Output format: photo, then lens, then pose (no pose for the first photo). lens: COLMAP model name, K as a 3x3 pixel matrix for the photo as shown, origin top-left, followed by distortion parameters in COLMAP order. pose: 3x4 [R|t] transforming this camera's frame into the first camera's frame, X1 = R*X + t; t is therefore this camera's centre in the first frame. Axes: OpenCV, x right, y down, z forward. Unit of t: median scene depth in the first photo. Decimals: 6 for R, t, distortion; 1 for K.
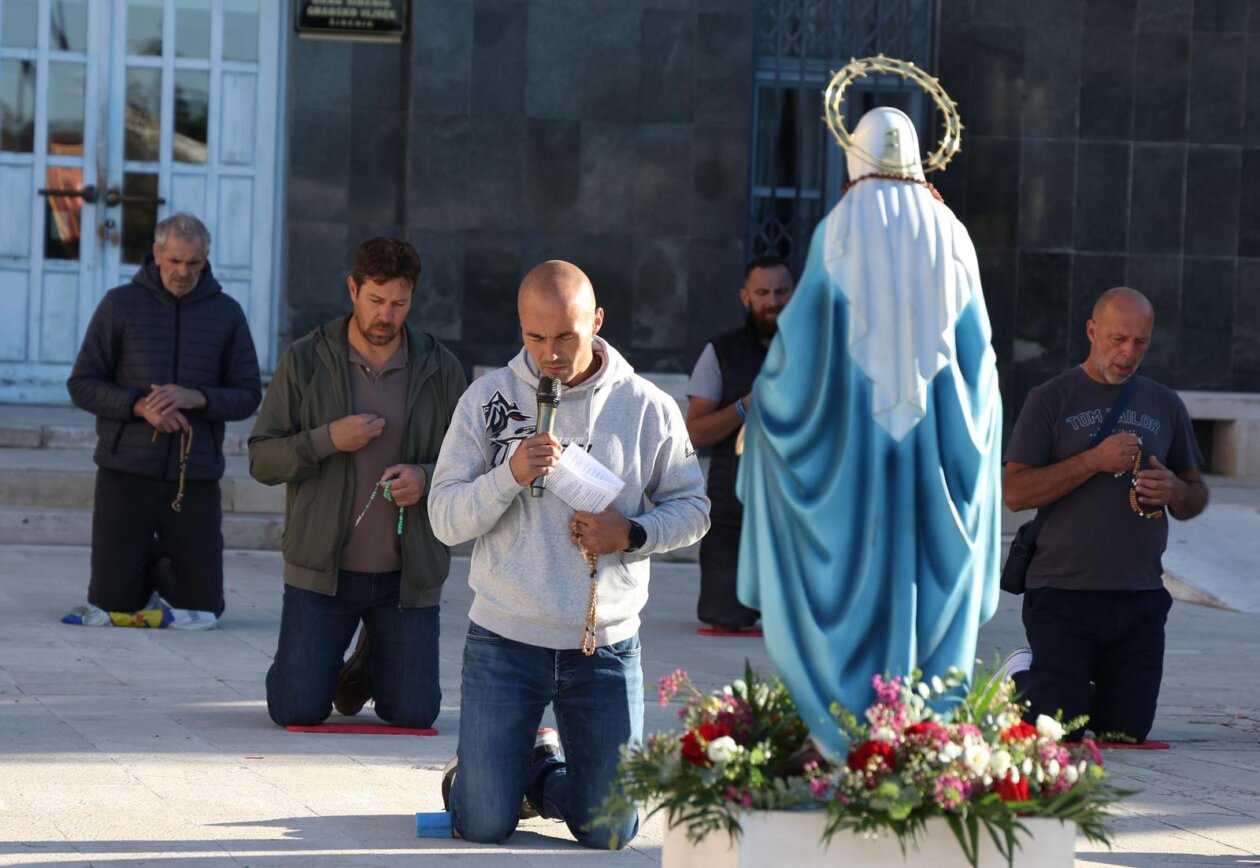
lens RADIAL K [[5936.8, 0, 630.0], [0, 5936.8, 434.0], [0, 0, 1]] dist [0.689120, -4.906733]
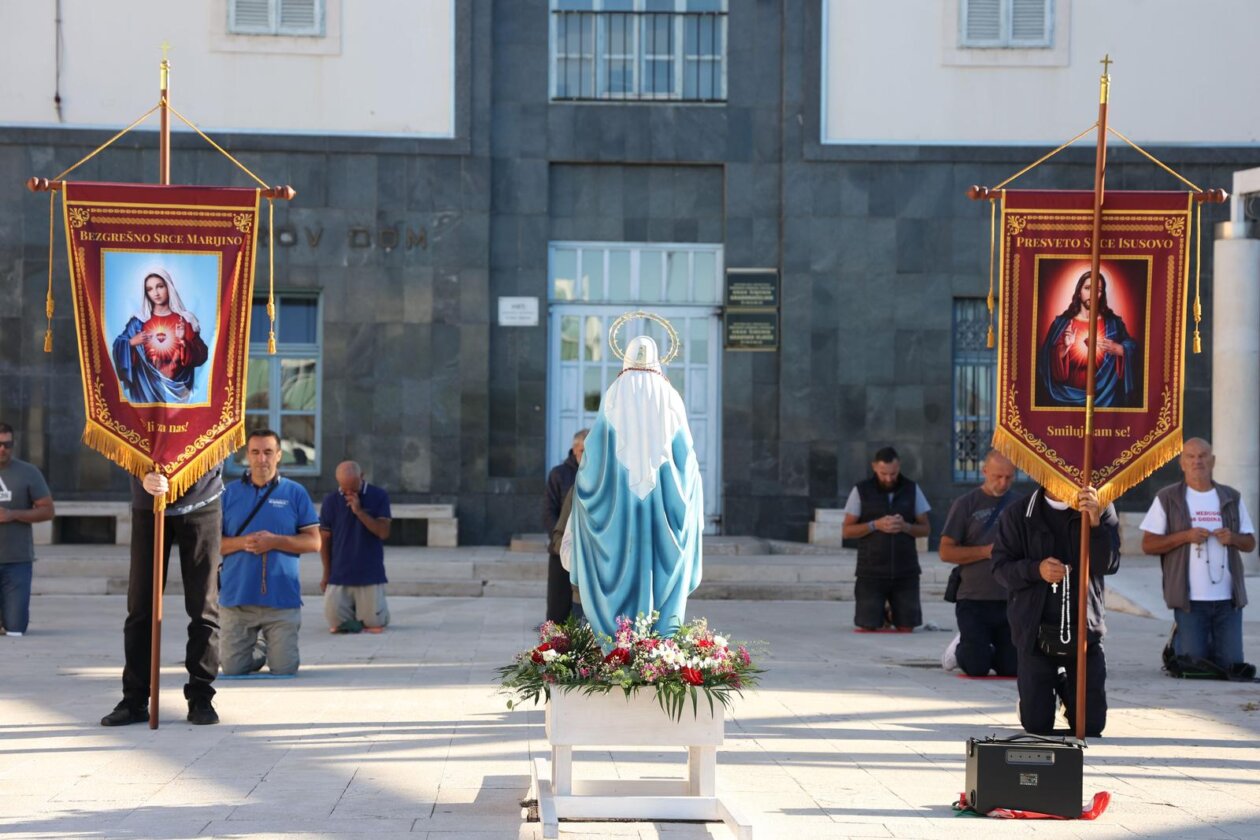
lens RADIAL K [[2924.6, 0, 647.8], [0, 2924.6, 387.7], [0, 0, 1]] dist [0.429129, -0.127267]
pose [[0.987966, -0.034104, -0.150864, 0.149961], [0.024785, 0.997691, -0.063227, 0.019712], [0.152672, 0.058727, 0.986531, 0.016431]]
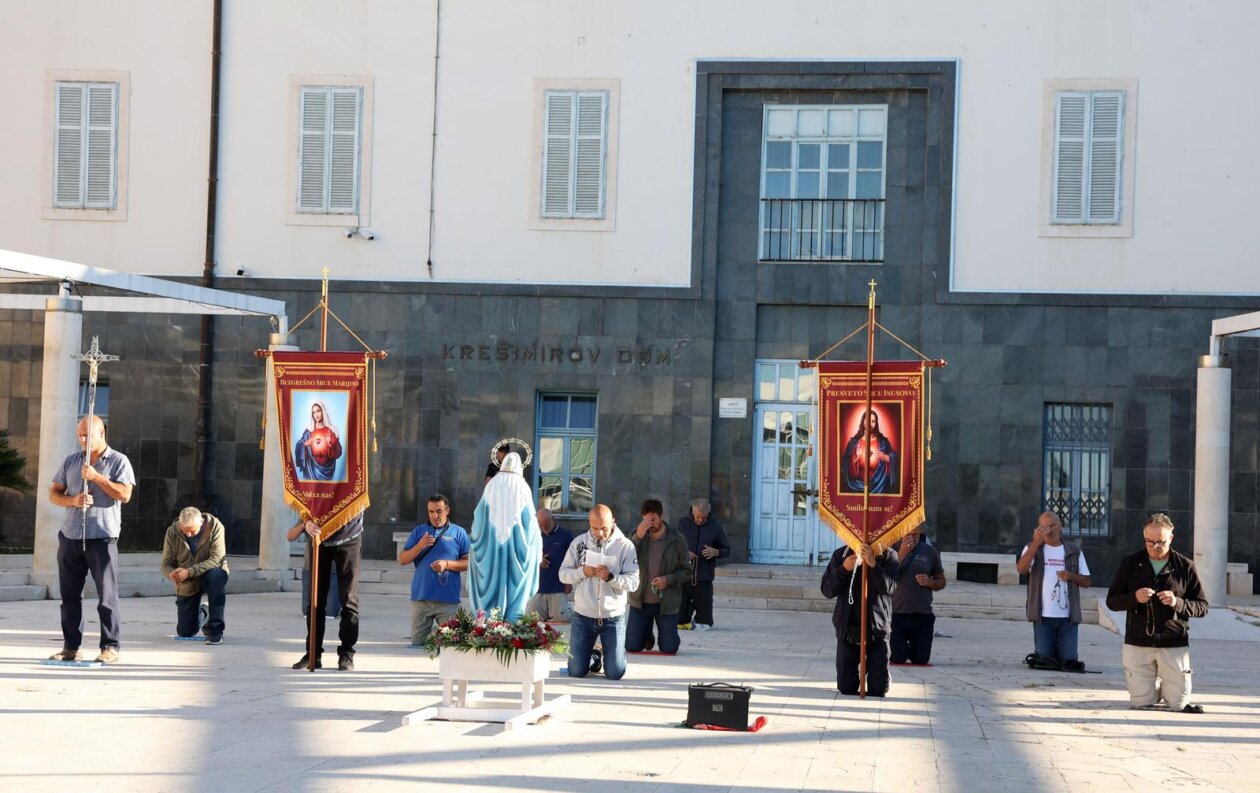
lens RADIAL K [[2345.1, 0, 630.0], [0, 2345.1, 396.5], [0, 0, 1]] dist [0.218585, 0.106342]
pose [[0.944310, -0.024890, -0.328114, 0.443810], [-0.003461, 0.996329, -0.085538, 0.025093], [0.329038, 0.081910, 0.940757, -0.239182]]
